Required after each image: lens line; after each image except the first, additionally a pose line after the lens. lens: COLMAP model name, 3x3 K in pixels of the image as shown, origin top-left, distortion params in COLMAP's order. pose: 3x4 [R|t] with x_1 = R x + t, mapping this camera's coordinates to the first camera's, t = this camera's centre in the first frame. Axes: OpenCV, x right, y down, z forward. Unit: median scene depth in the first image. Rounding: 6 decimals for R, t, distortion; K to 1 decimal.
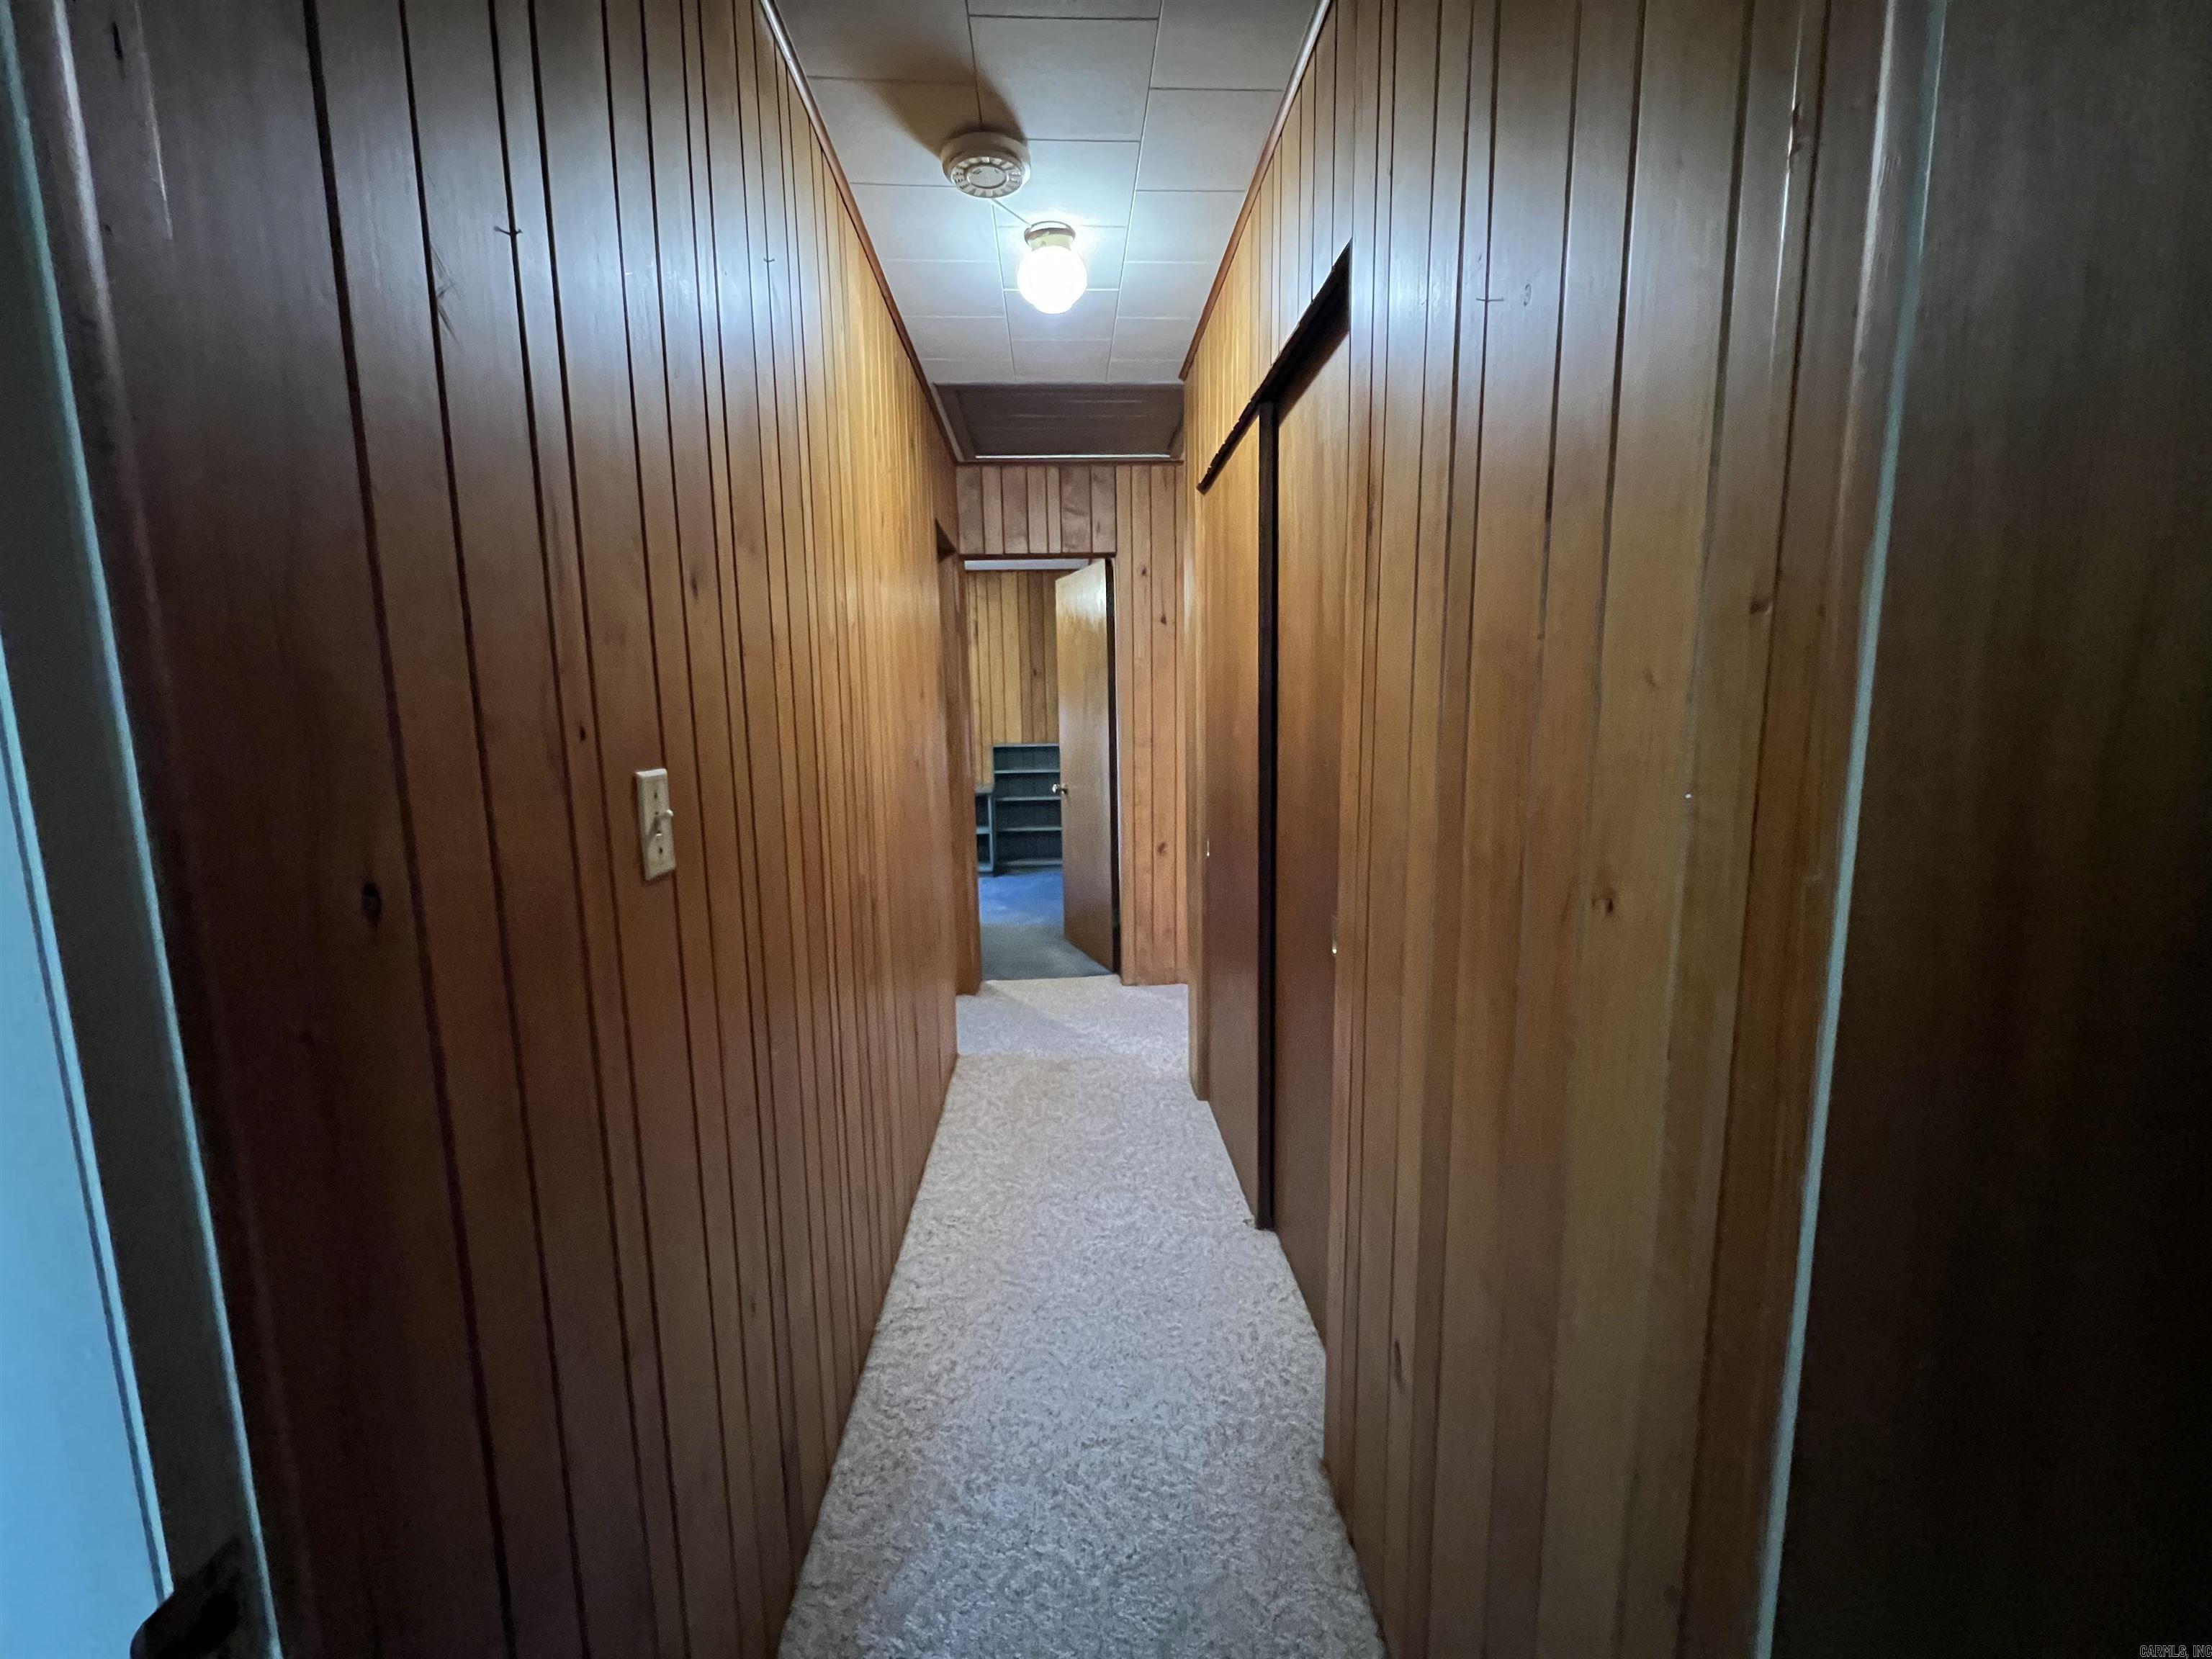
lens RADIAL K [[884.1, 0, 1108.6], [0, 884.1, 832.6], [0, 0, 1]] dist [-0.000318, -0.000547]
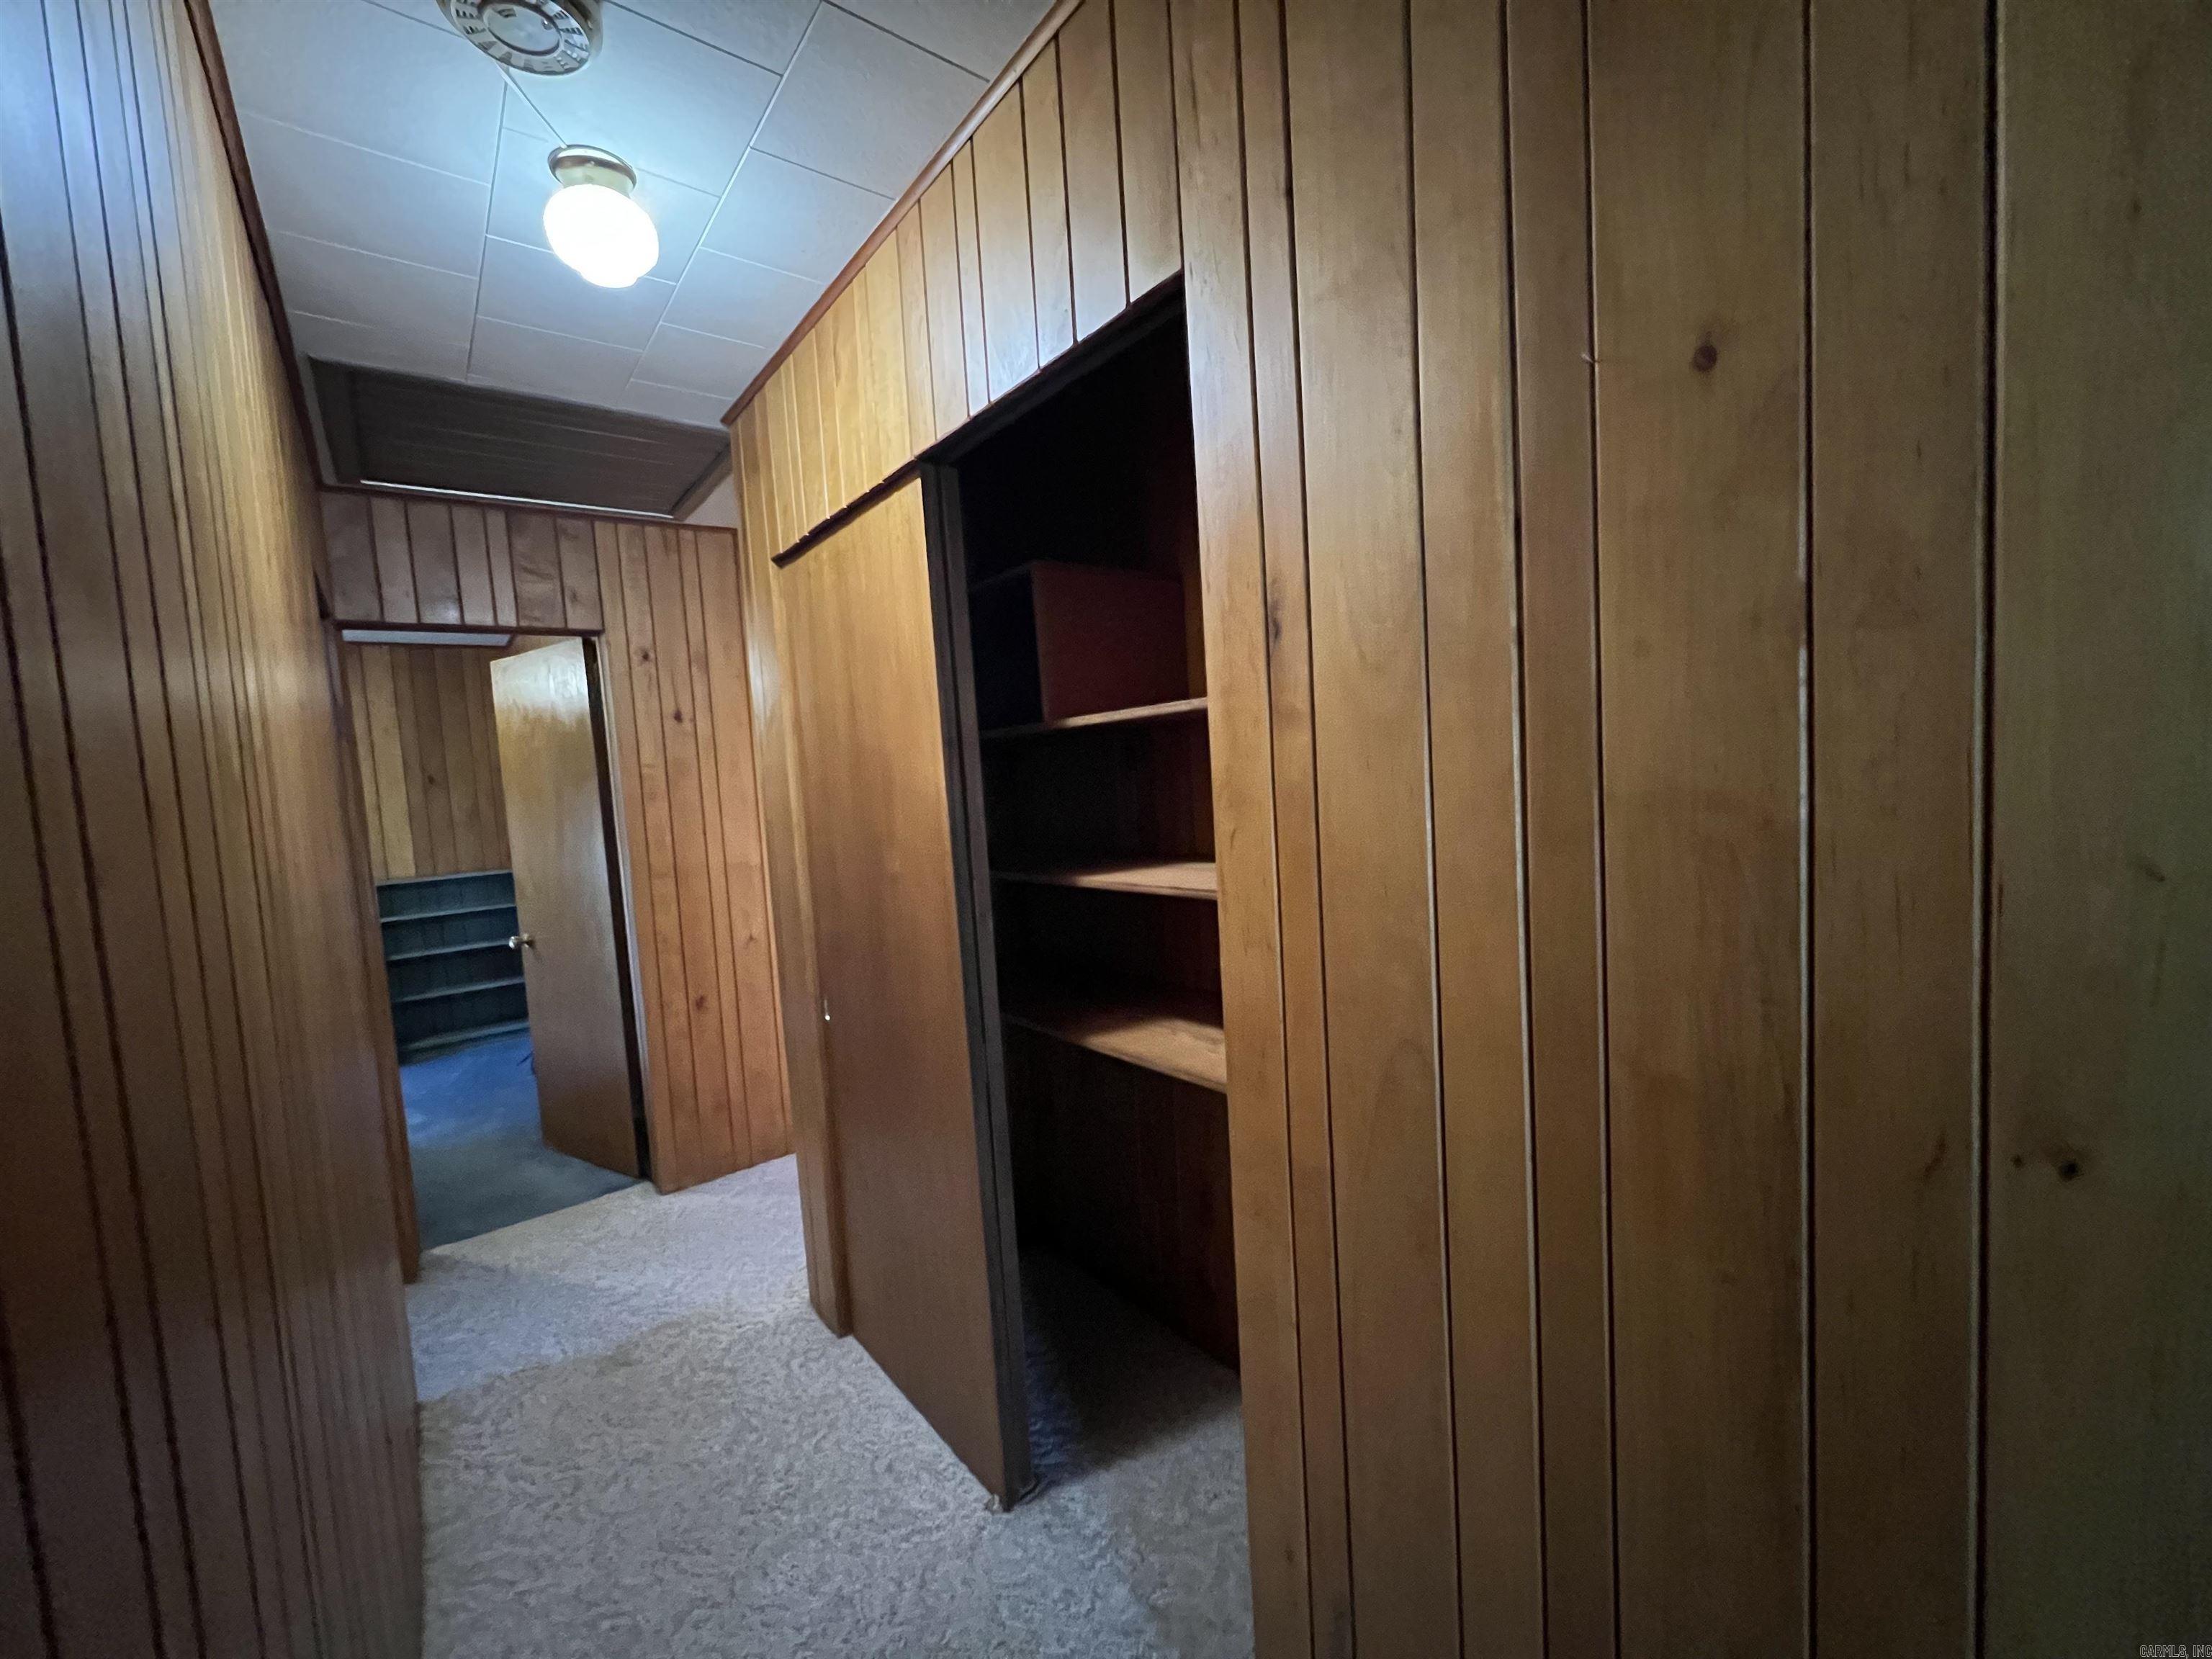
lens RADIAL K [[884.1, 0, 1108.6], [0, 884.1, 832.6], [0, 0, 1]] dist [-0.000318, -0.000547]
pose [[0.815846, -0.074809, 0.573411, -0.087626], [0.128051, 0.990351, -0.052986, -0.046438], [-0.563914, 0.116654, 0.817553, 0.147028]]
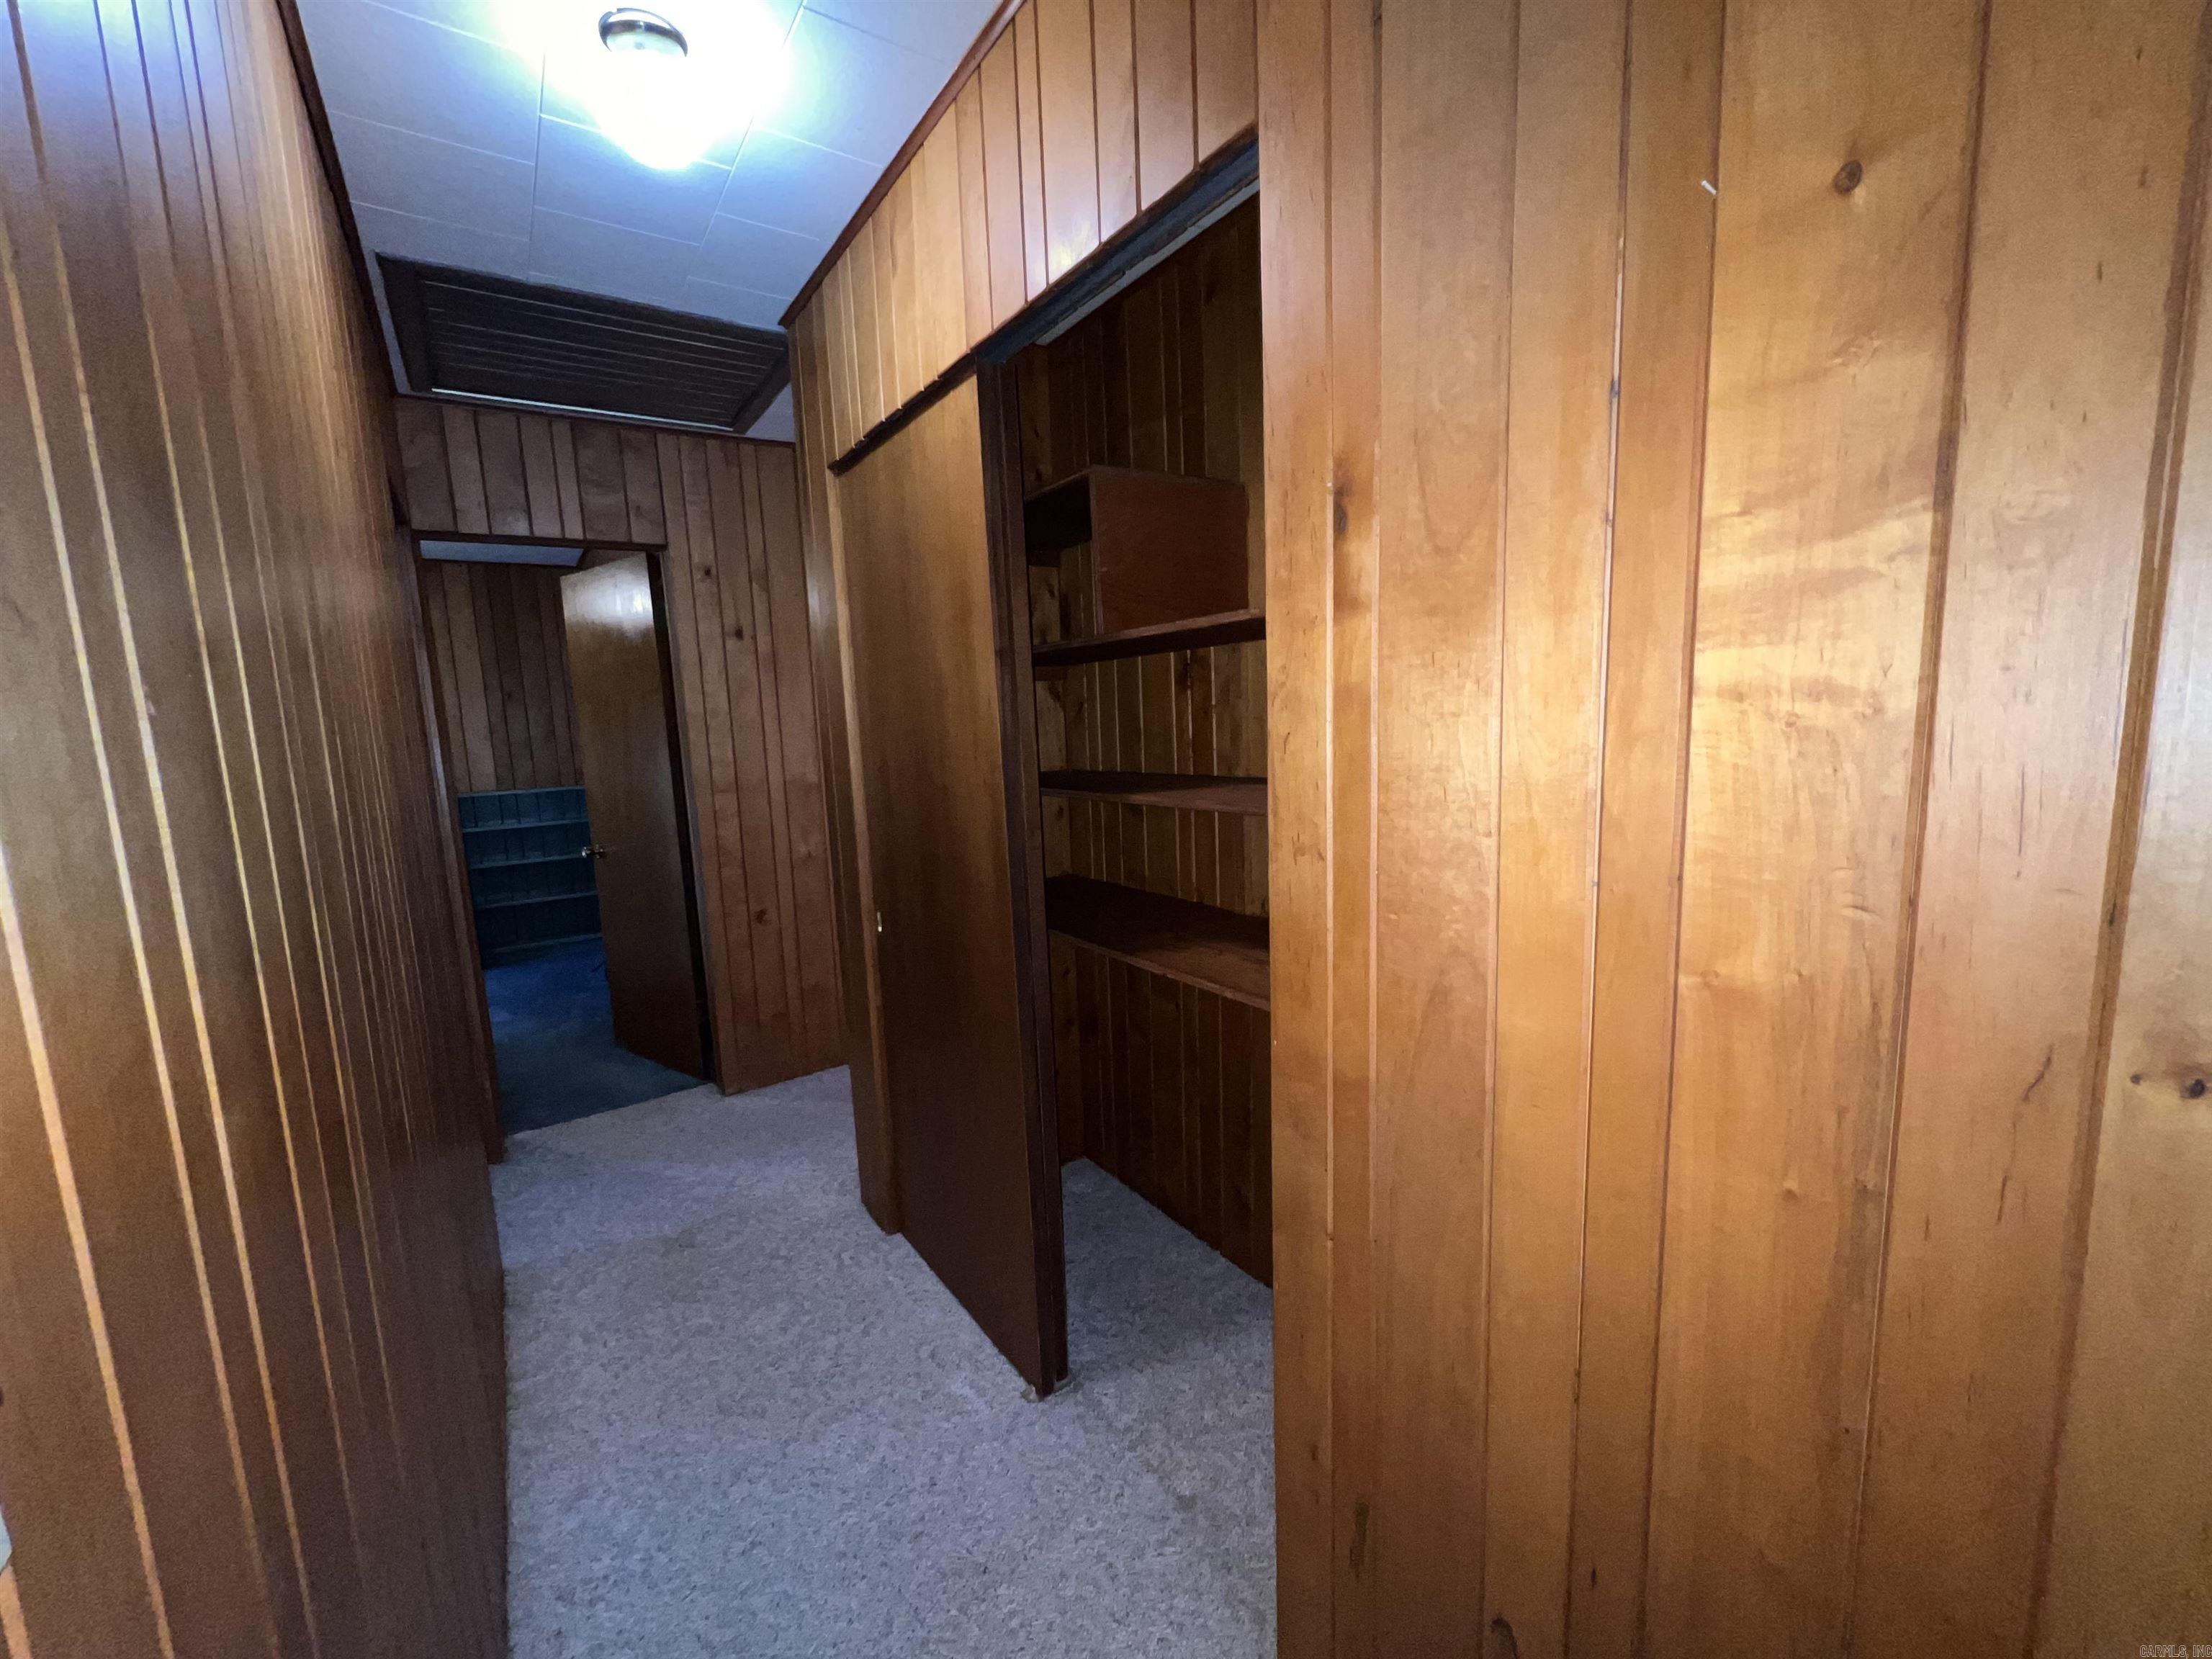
lens RADIAL K [[884.1, 0, 1108.6], [0, 884.1, 832.6], [0, 0, 1]] dist [-0.000318, -0.000547]
pose [[0.852027, -0.087373, 0.516156, -0.083562], [0.097412, 0.995215, 0.007667, -0.035118], [-0.514355, 0.043748, 0.856461, 0.151576]]
